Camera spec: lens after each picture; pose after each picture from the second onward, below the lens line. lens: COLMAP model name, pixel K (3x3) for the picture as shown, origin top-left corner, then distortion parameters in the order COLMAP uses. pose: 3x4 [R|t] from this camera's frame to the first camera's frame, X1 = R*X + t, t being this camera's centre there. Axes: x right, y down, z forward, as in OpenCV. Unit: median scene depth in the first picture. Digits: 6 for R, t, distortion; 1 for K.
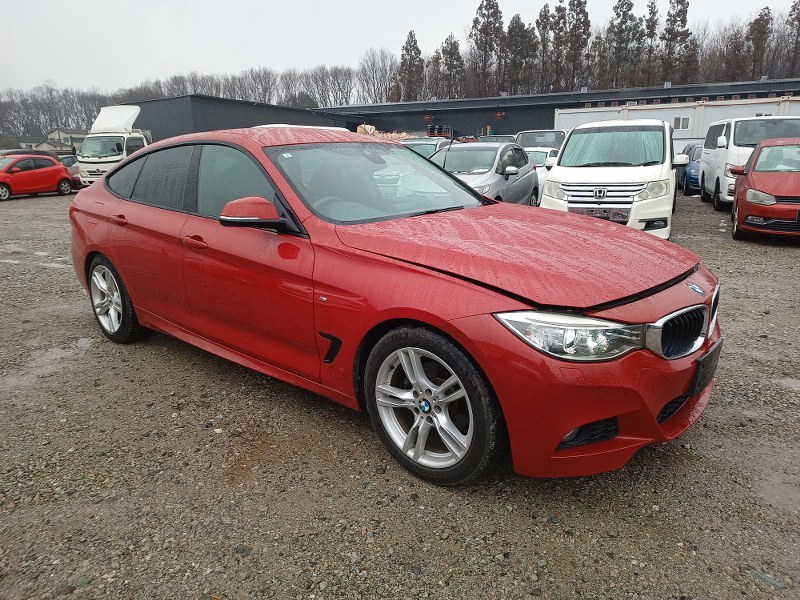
lens RADIAL K [[580.8, 0, 399.8], [0, 580.8, 294.6], [0, 0, 1]] dist [0.032739, -0.026371]
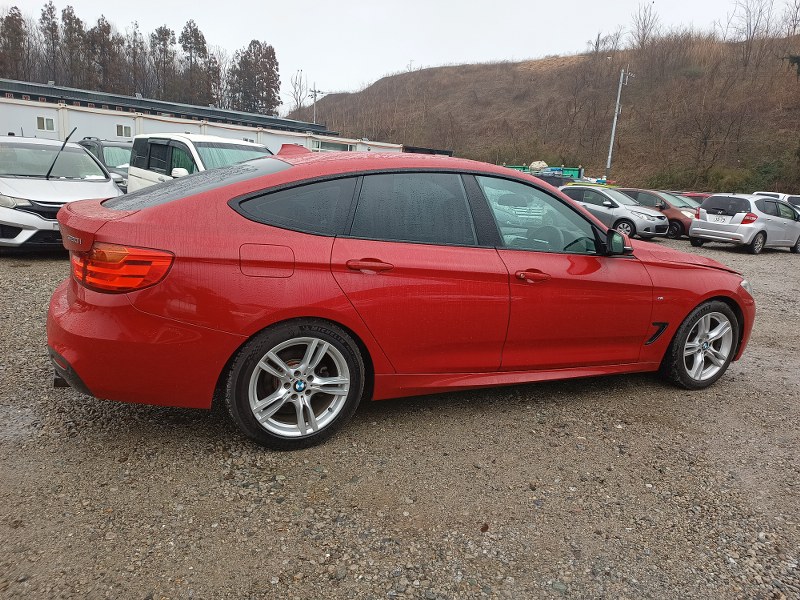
lens RADIAL K [[576.6, 0, 400.0], [0, 576.6, 300.0], [0, 0, 1]] dist [0.024516, -0.010453]
pose [[0.391485, -0.150439, 0.907804, -0.291204], [0.141104, 0.984692, 0.102330, -0.038954], [-0.909301, 0.088034, 0.406720, 0.173560]]
